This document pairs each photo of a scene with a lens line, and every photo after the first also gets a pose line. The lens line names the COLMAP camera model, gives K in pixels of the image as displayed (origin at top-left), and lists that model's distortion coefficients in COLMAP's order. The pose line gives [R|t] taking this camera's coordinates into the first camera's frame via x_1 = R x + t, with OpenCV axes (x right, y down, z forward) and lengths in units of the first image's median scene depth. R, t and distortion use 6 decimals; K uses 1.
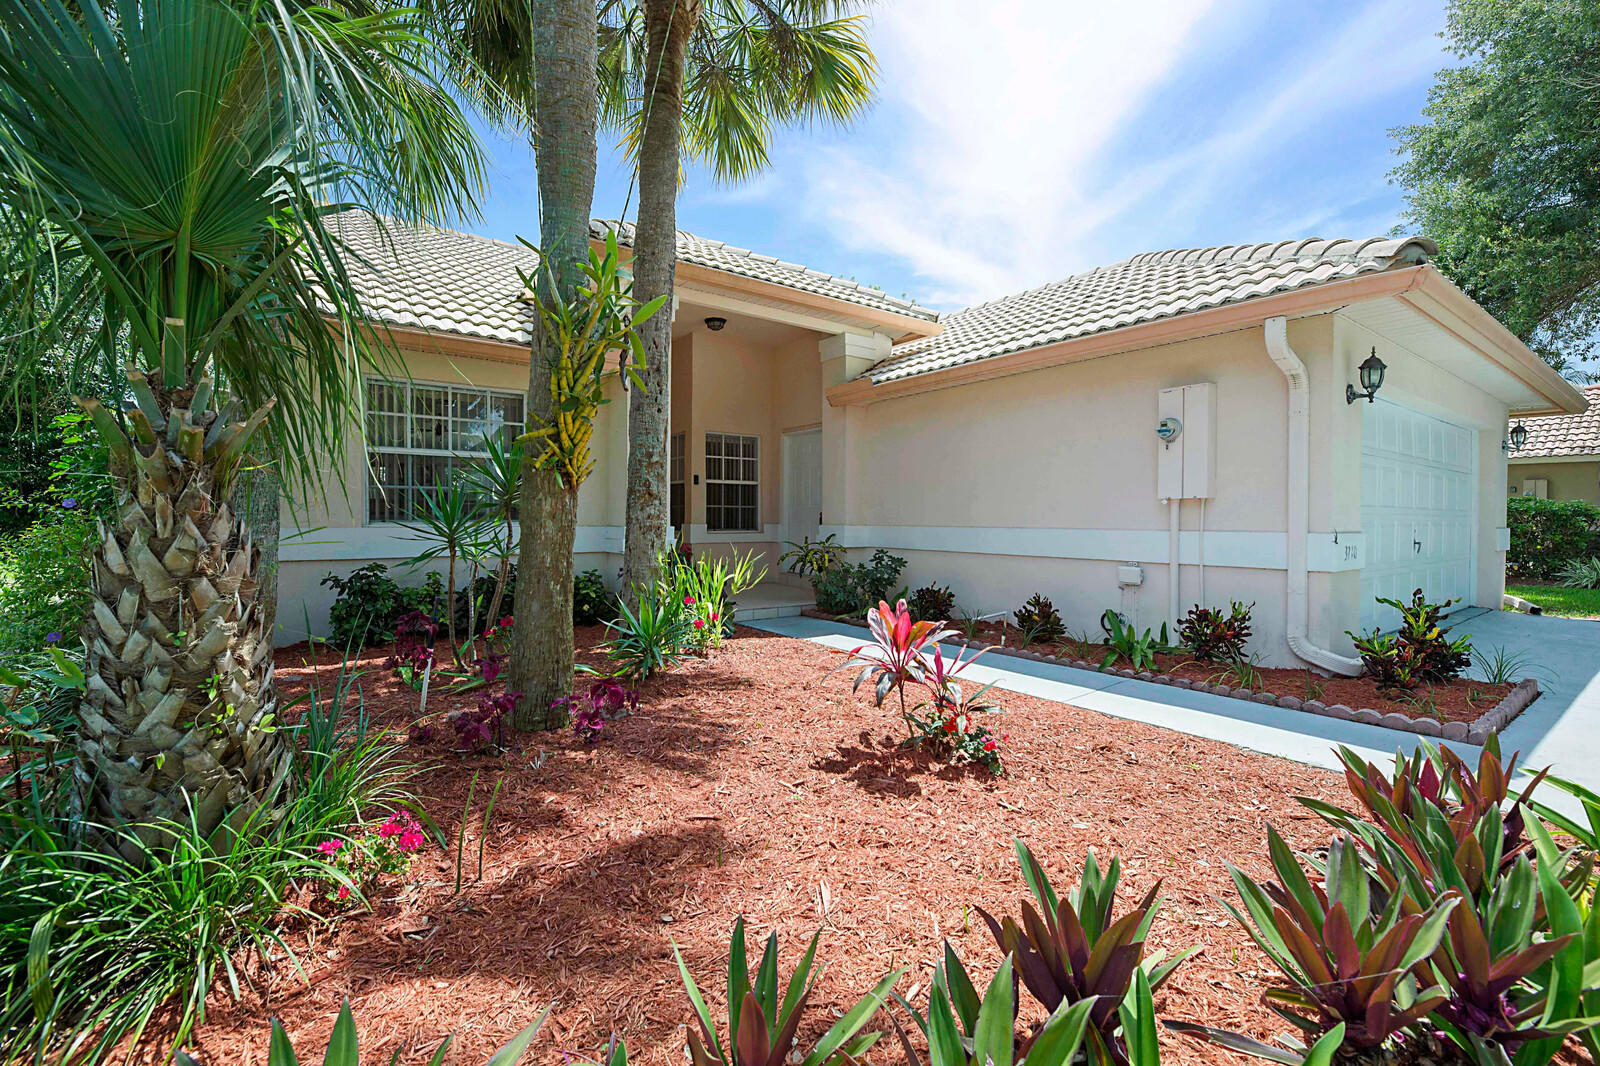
lens RADIAL K [[688.9, 0, 800.0], [0, 688.9, 533.0], [0, 0, 1]] dist [0.001222, 0.000131]
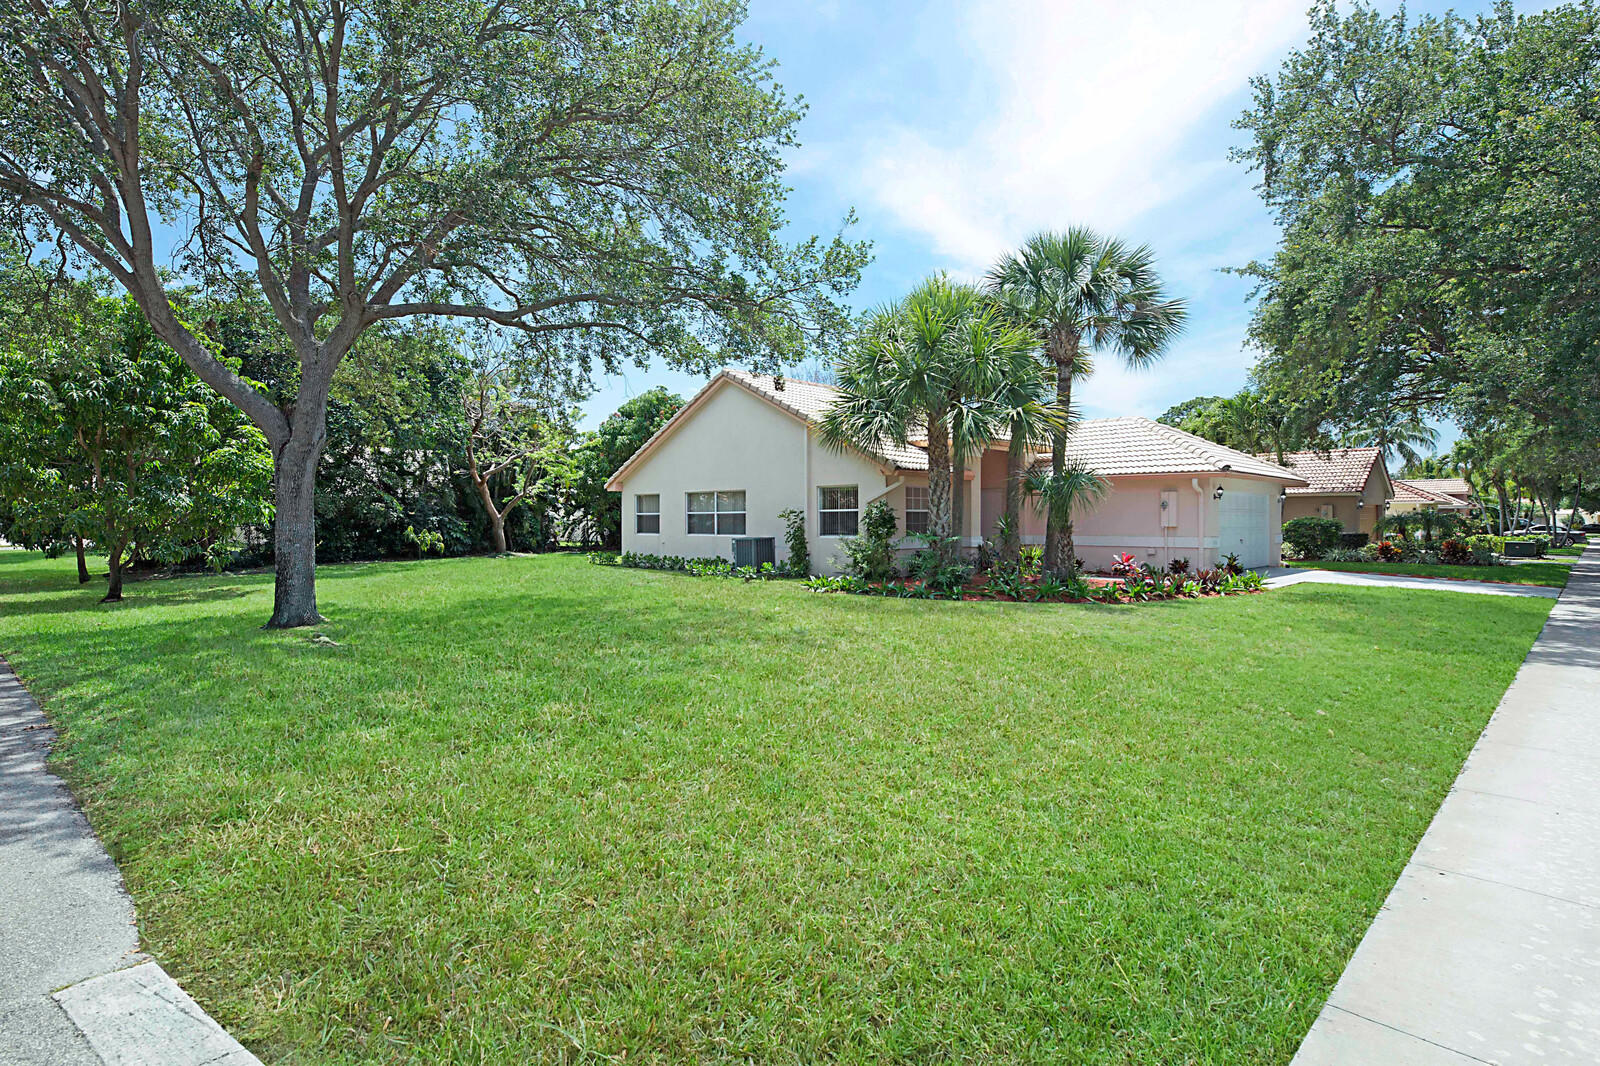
lens RADIAL K [[820.0, 0, 797.0], [0, 820.0, 488.9], [0, 0, 1]] dist [-0.001395, -0.000104]
pose [[0.987582, 0.011339, 0.156692, -1.706906], [-0.005283, 0.999225, -0.039015, -0.066854], [-0.157013, 0.037702, 0.986877, -2.432141]]
